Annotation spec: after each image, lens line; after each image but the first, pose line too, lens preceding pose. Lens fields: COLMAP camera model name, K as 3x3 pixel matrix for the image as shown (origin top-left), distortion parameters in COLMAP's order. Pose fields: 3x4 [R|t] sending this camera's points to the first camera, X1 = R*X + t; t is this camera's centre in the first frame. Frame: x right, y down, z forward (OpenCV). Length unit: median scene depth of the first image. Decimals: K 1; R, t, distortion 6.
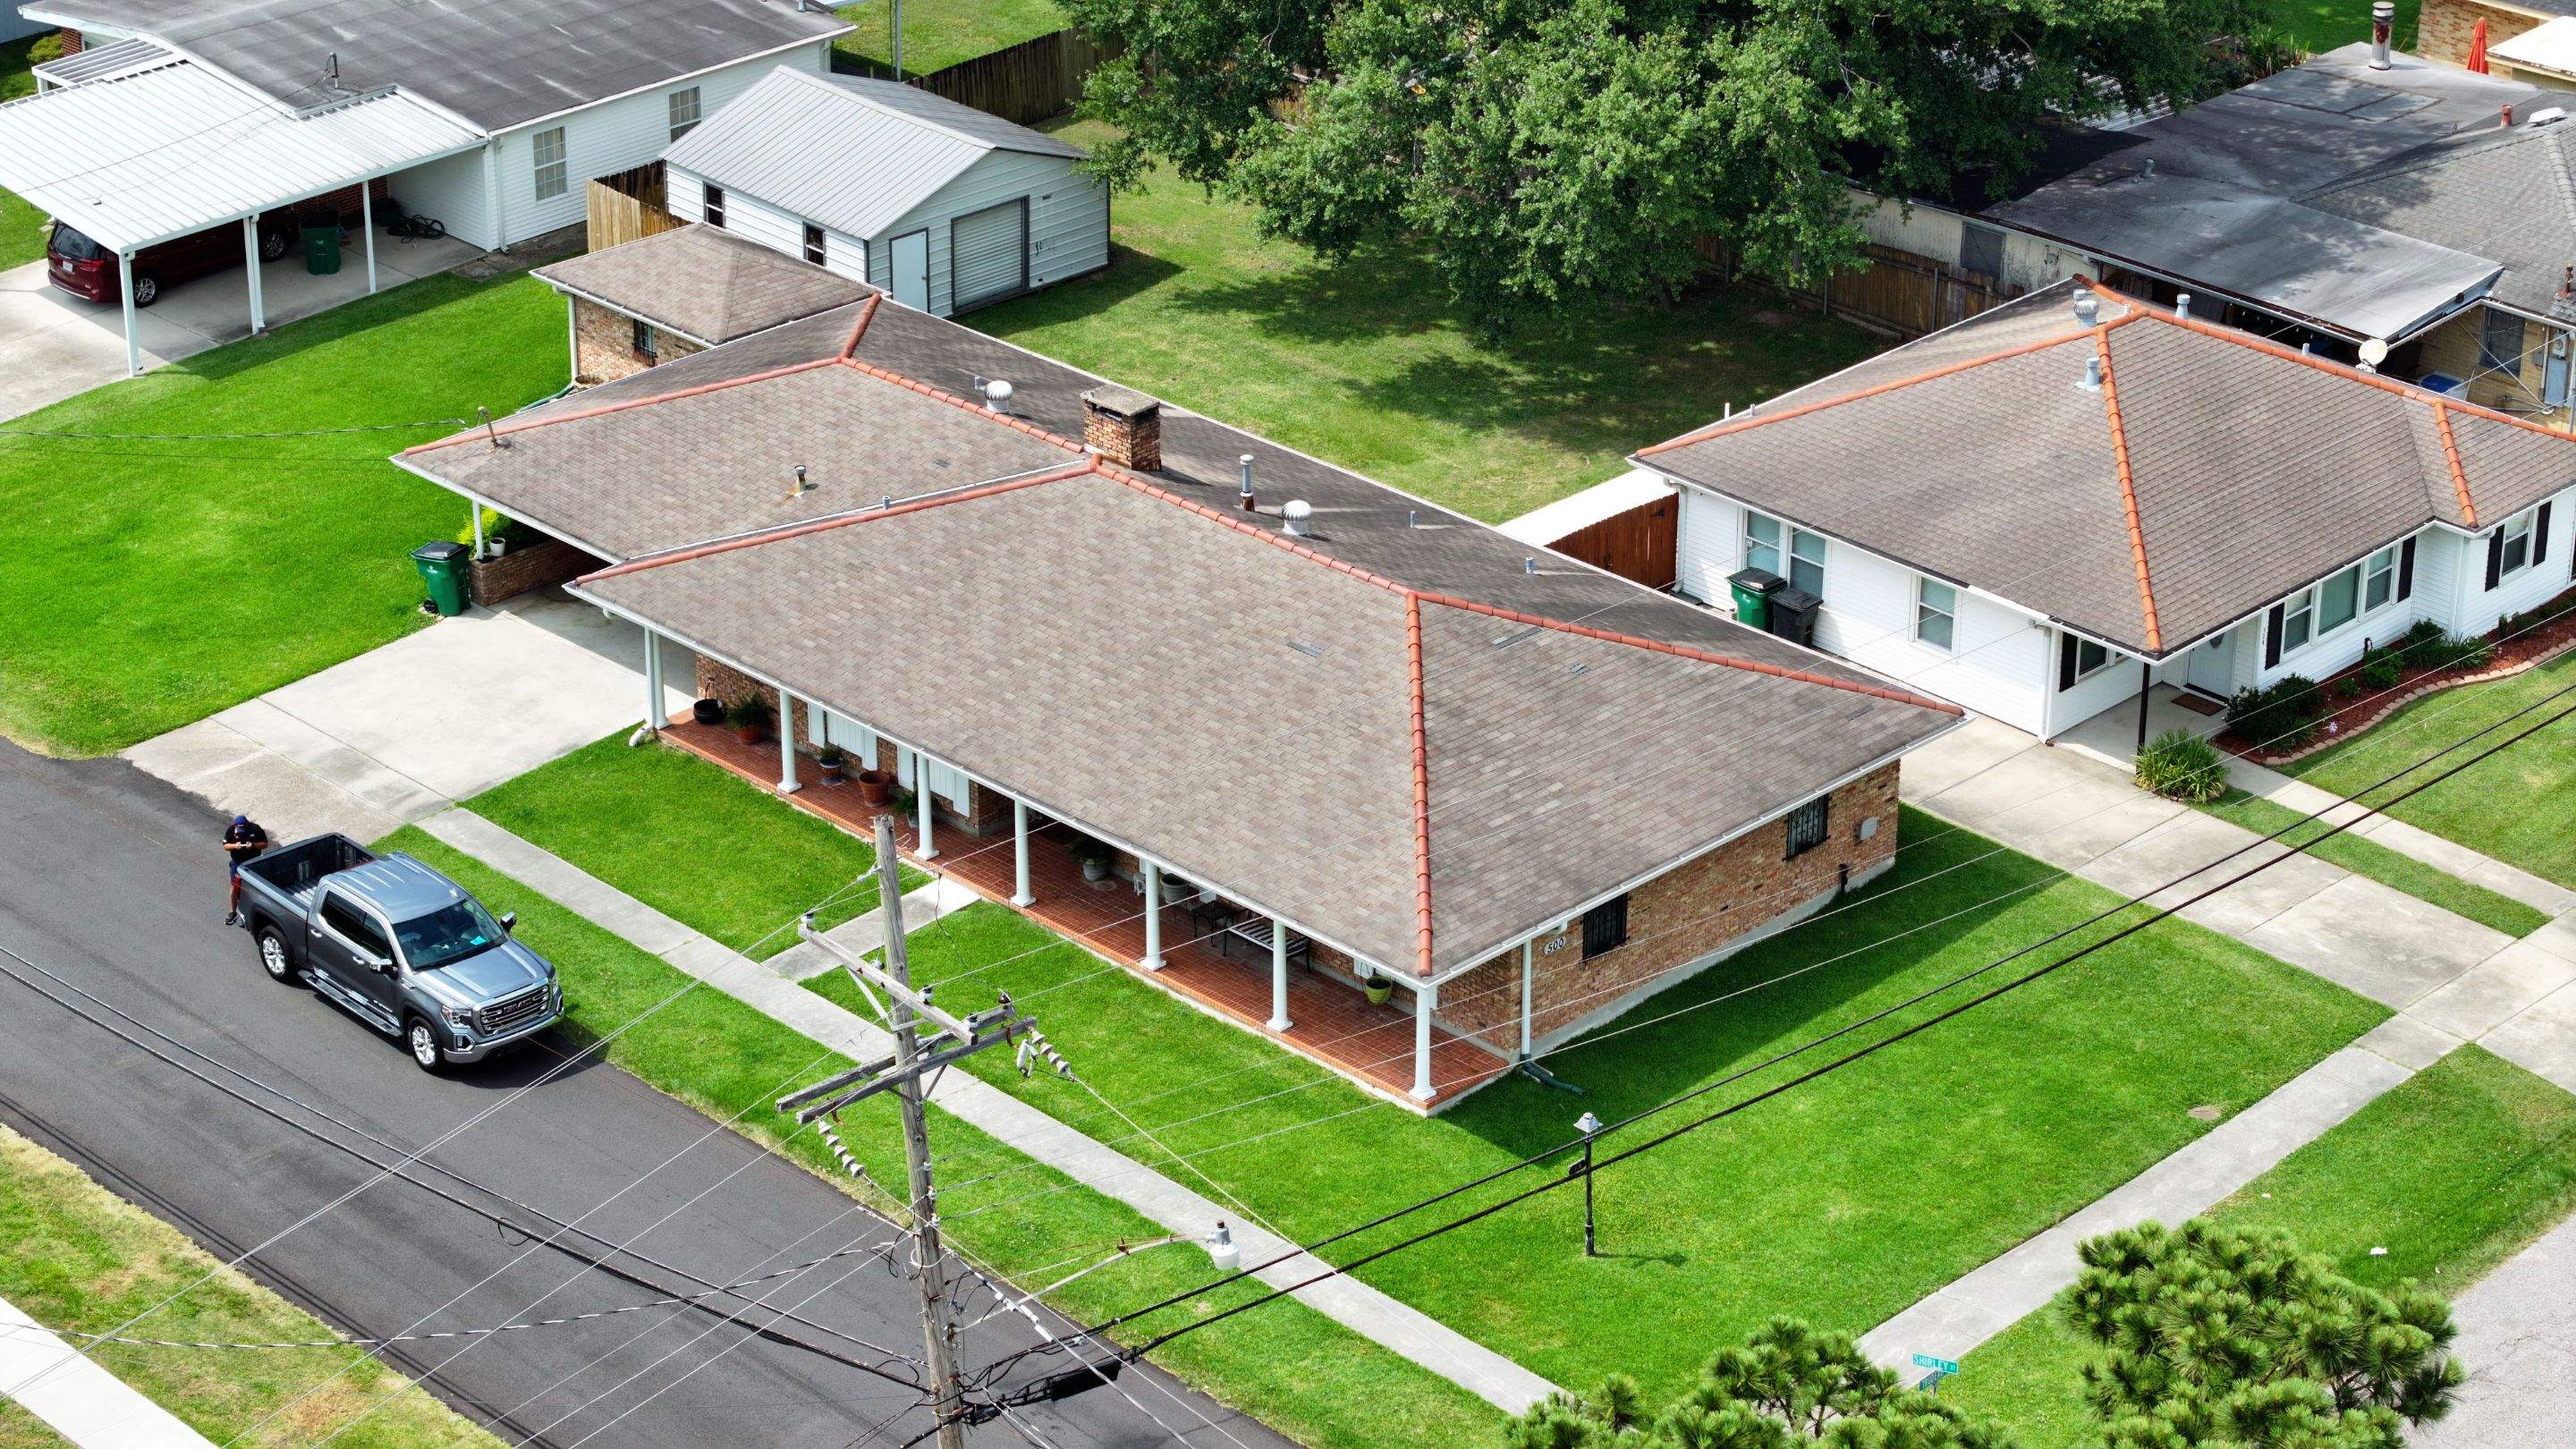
lens RADIAL K [[5134.3, 0, 1288.0], [0, 5134.3, 724.5], [0, 0, 1]] dist [-0.225074, 1.126700]
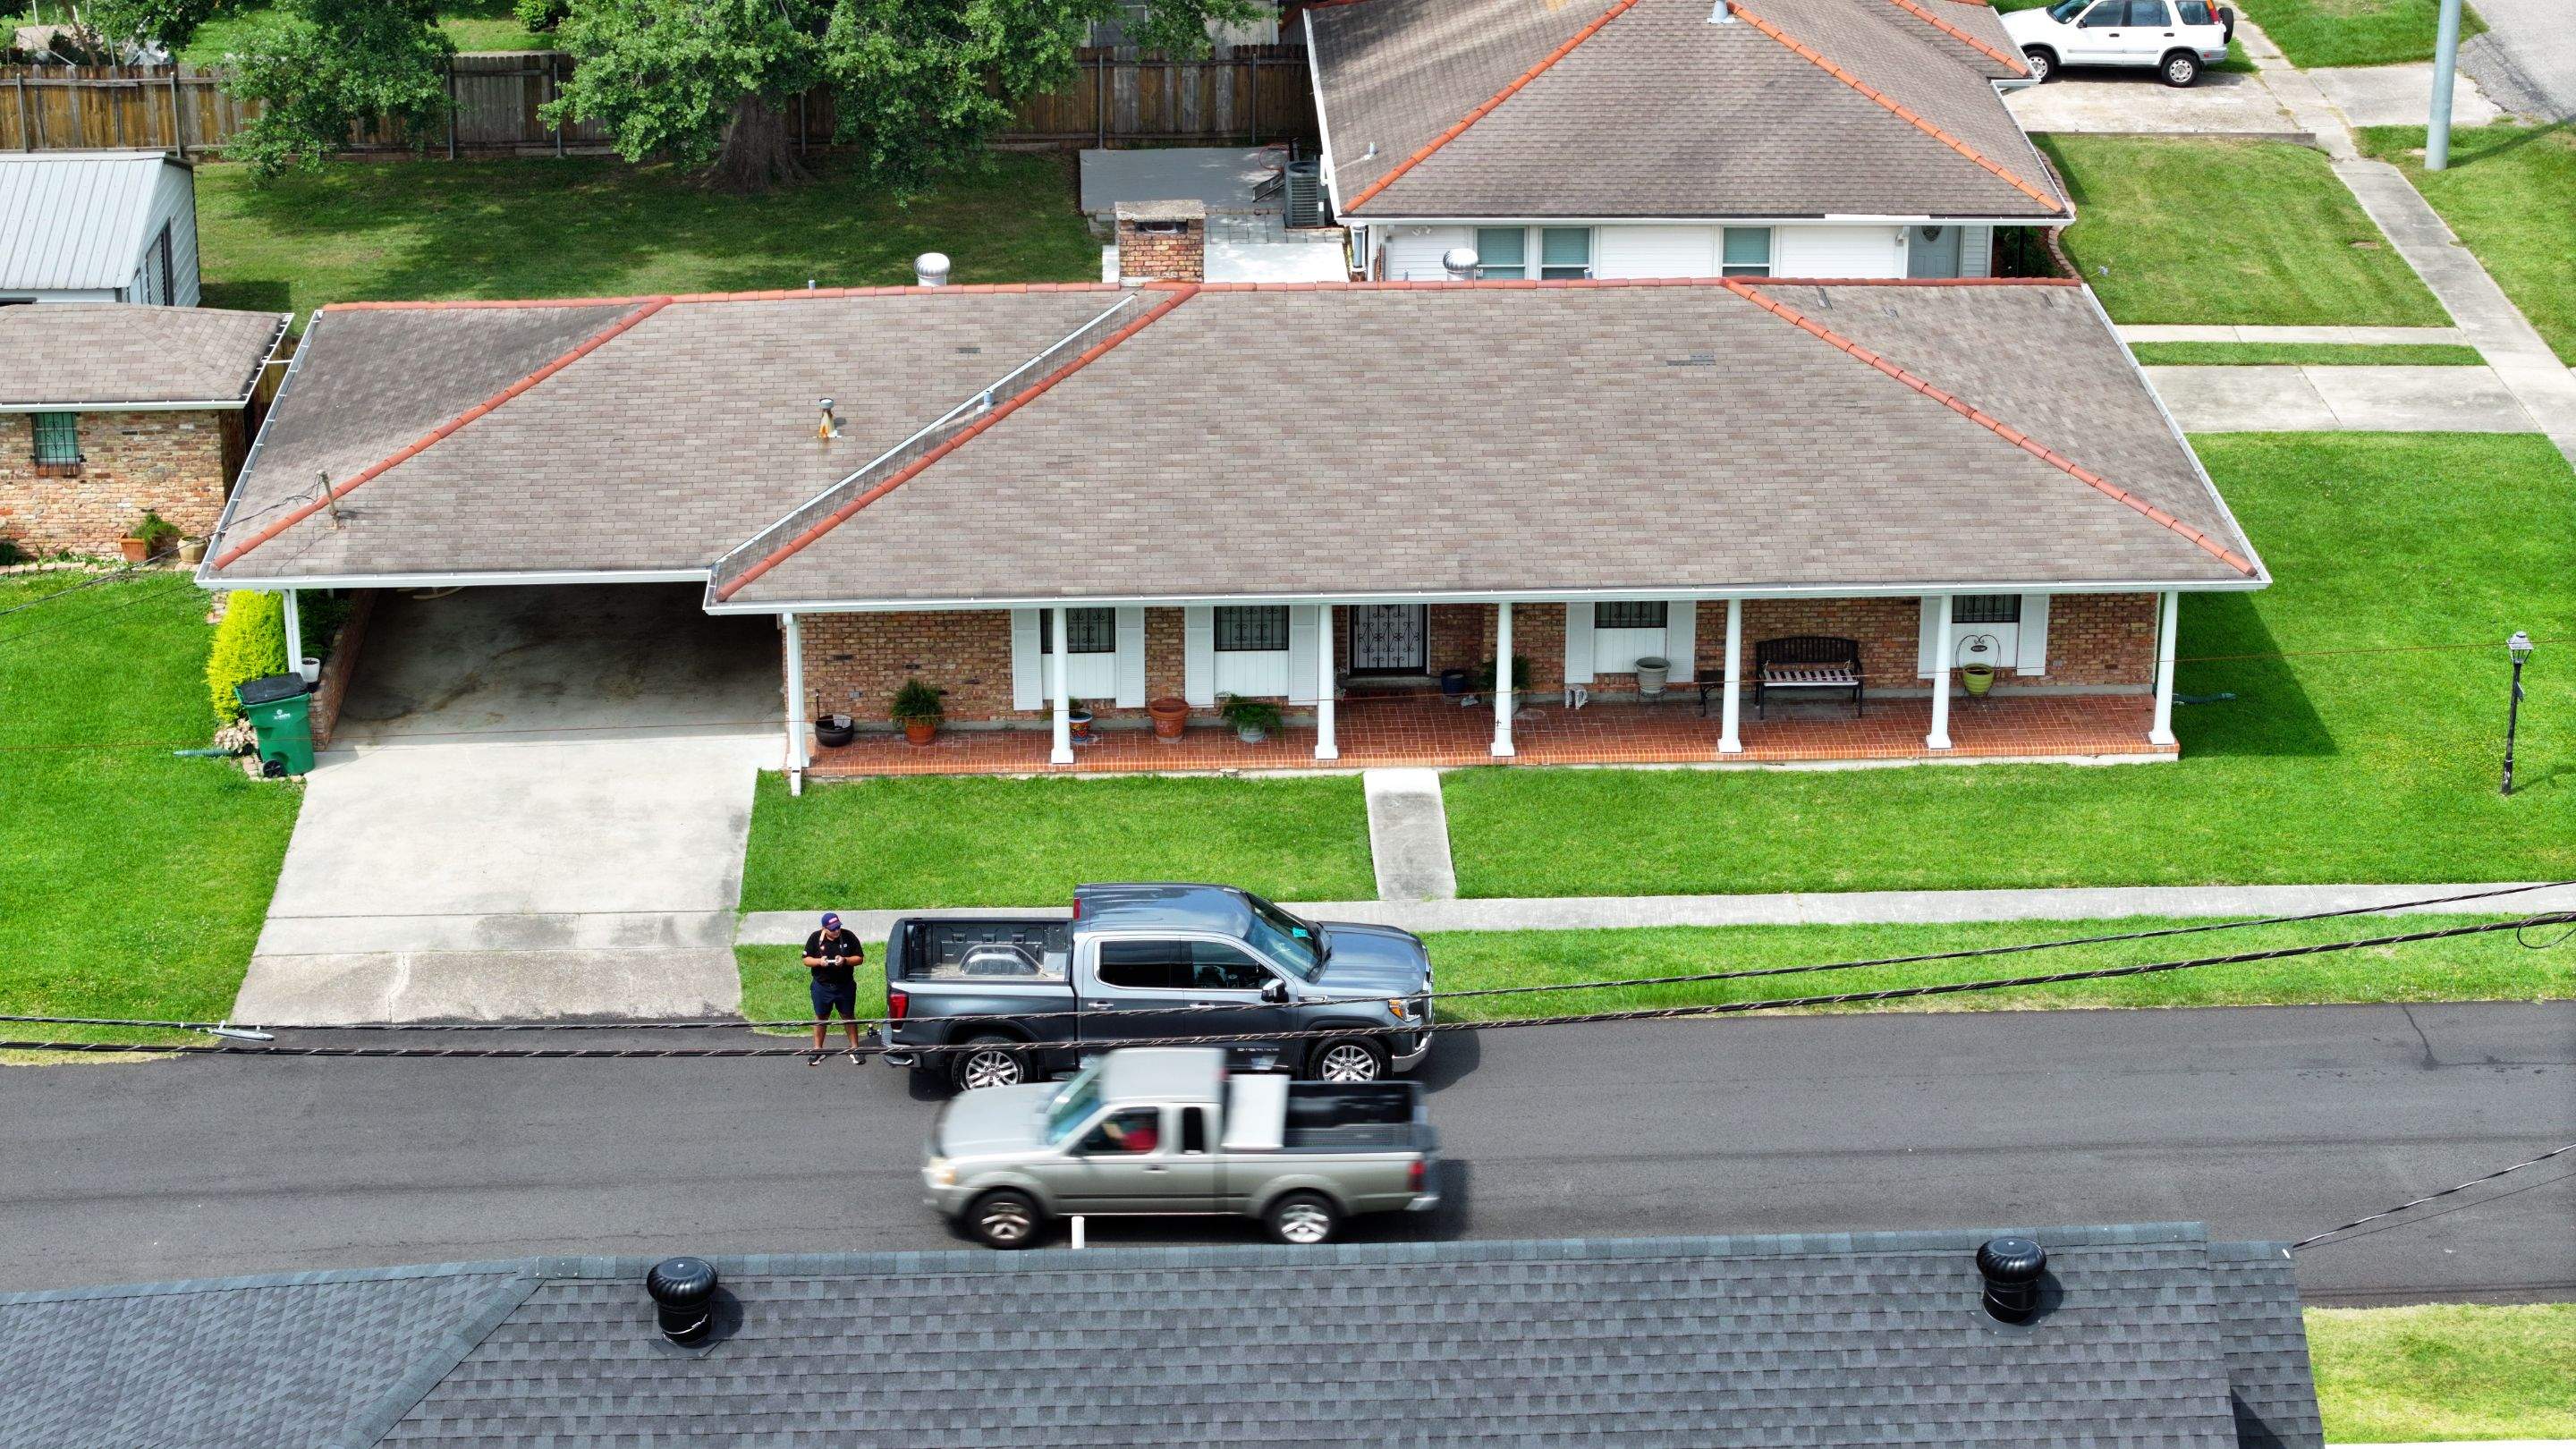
lens RADIAL K [[5134.3, 0, 1288.0], [0, 5134.3, 724.5], [0, 0, 1]] dist [-0.225074, 1.126700]
pose [[0.678430, -0.279892, 0.679259, -0.601764], [0.318267, 0.945291, 0.071634, -0.037621], [-0.662147, 0.167587, 0.730395, 0.397555]]
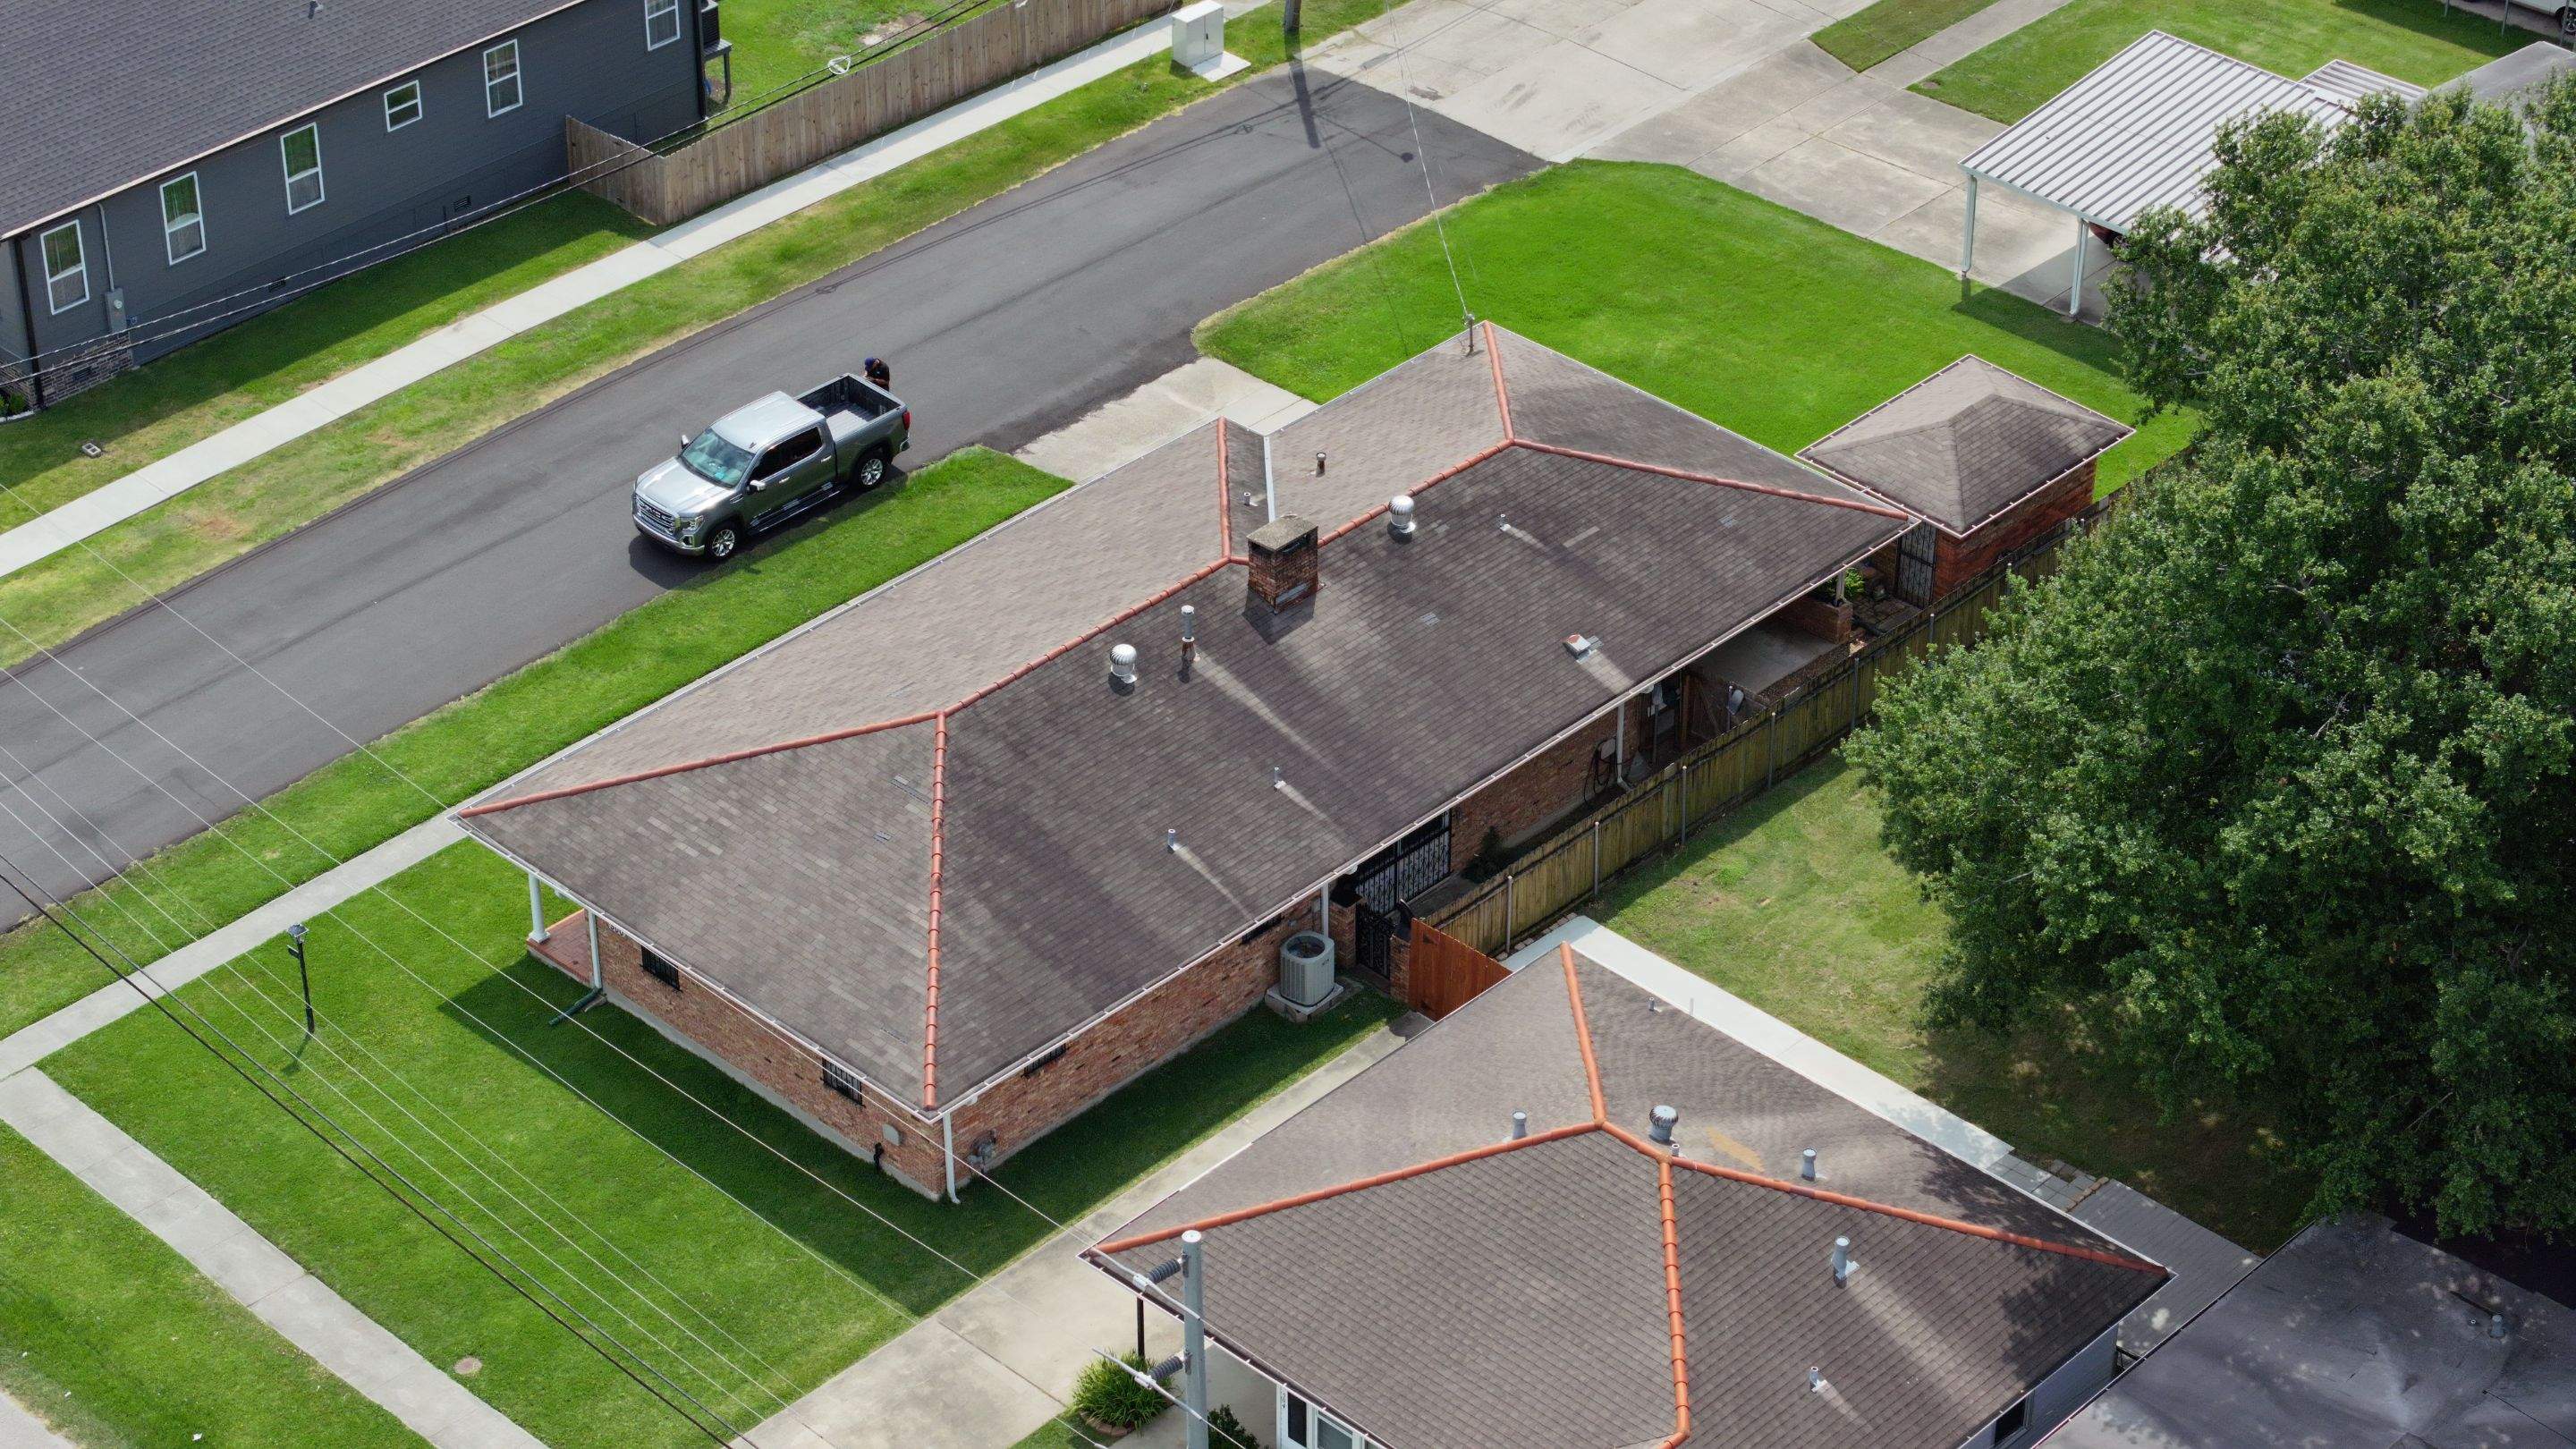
lens RADIAL K [[5134.3, 0, 1288.0], [0, 5134.3, 724.5], [0, 0, 1]] dist [-0.225074, 1.126700]
pose [[0.025411, 0.553285, -0.832604, 0.911426], [-0.433947, 0.756416, 0.489412, -0.574218], [0.900580, 0.348869, 0.259318, 0.727511]]
